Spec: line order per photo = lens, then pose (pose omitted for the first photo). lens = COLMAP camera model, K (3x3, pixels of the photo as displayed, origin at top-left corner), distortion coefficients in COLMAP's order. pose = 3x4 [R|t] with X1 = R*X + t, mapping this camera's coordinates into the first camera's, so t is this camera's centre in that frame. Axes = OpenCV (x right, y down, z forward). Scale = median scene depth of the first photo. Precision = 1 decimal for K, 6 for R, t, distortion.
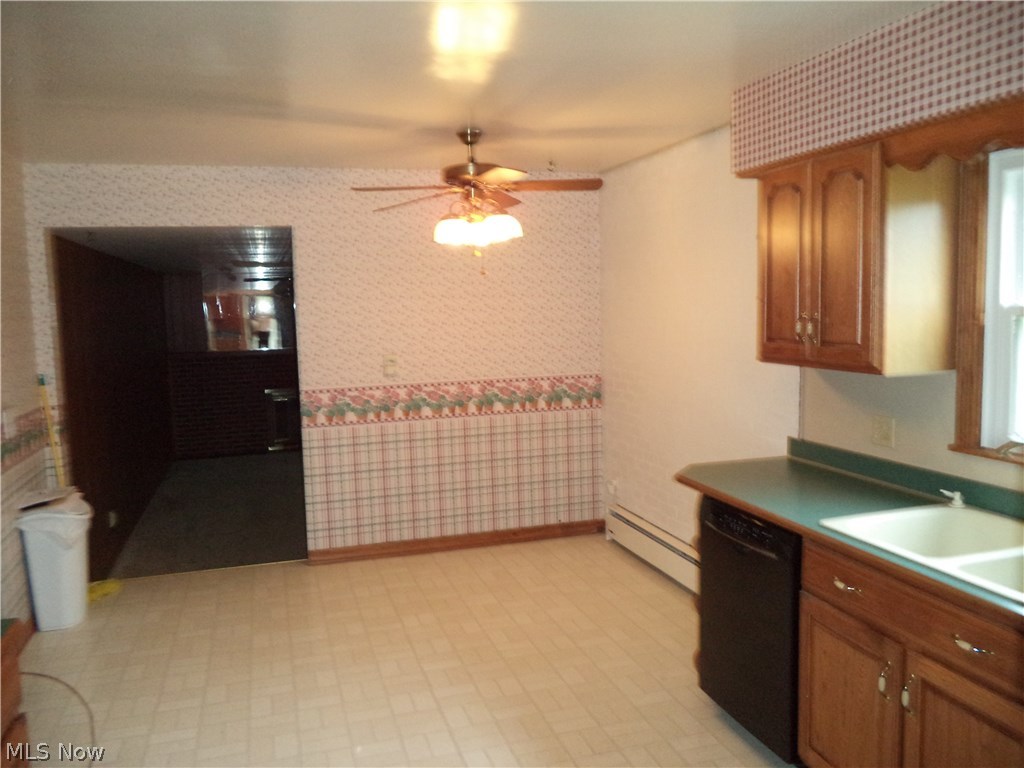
lens RADIAL K [[829.1, 0, 512.9], [0, 829.1, 377.0], [0, 0, 1]] dist [-0.009372, -0.002744]
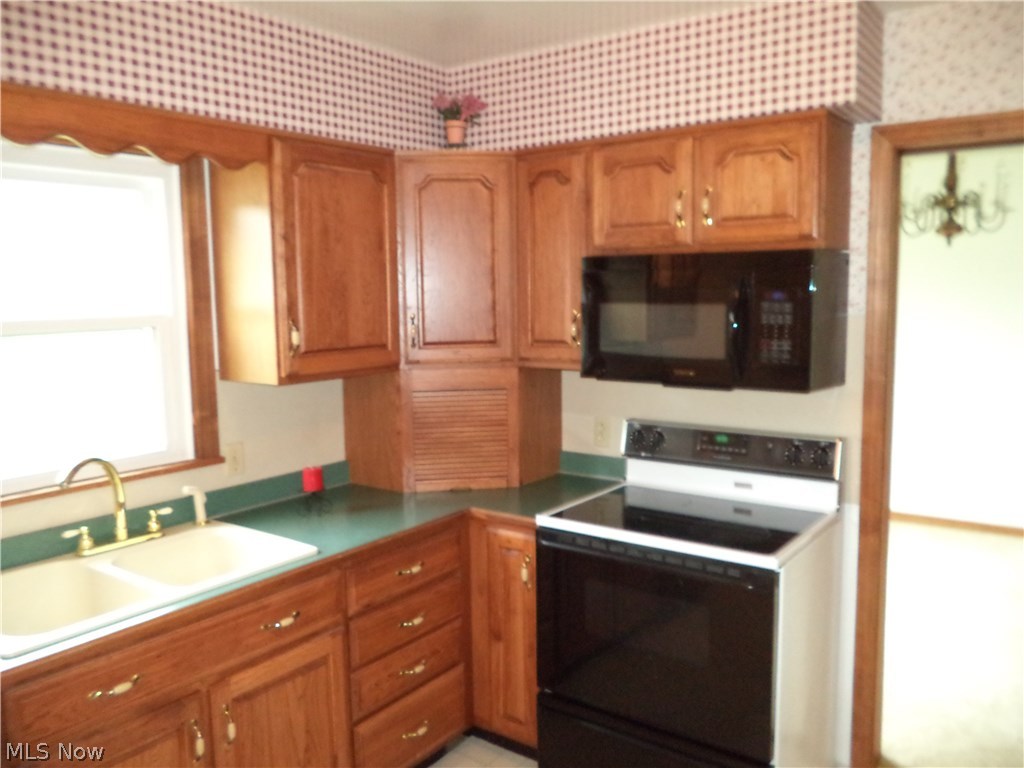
lens RADIAL K [[829.1, 0, 512.9], [0, 829.1, 377.0], [0, 0, 1]] dist [-0.009372, -0.002744]
pose [[-0.599024, -0.050773, 0.799120, -0.393713], [0.104214, 0.984556, 0.140675, -0.093940], [-0.793921, 0.167547, -0.584481, 1.061835]]
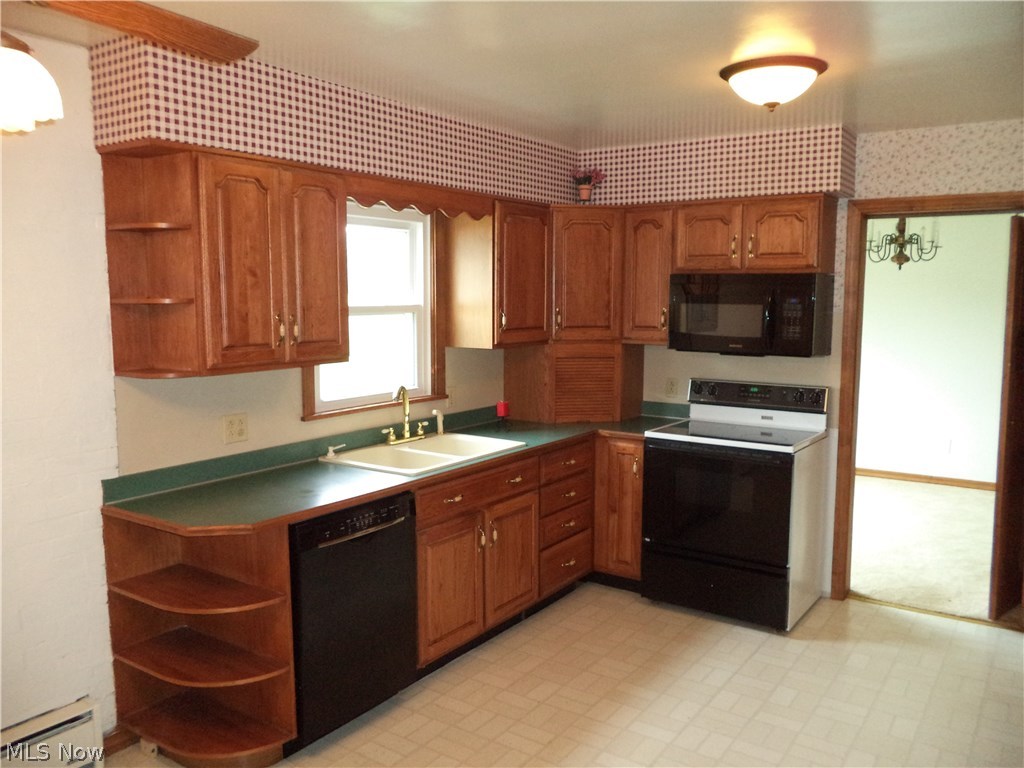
lens RADIAL K [[829.1, 0, 512.9], [0, 829.1, 377.0], [0, 0, 1]] dist [-0.009372, -0.002744]
pose [[-0.620146, -0.055046, 0.782553, -0.753411], [0.085765, 0.986798, 0.137380, -0.142394], [-0.779784, 0.152311, -0.607238, 1.693421]]
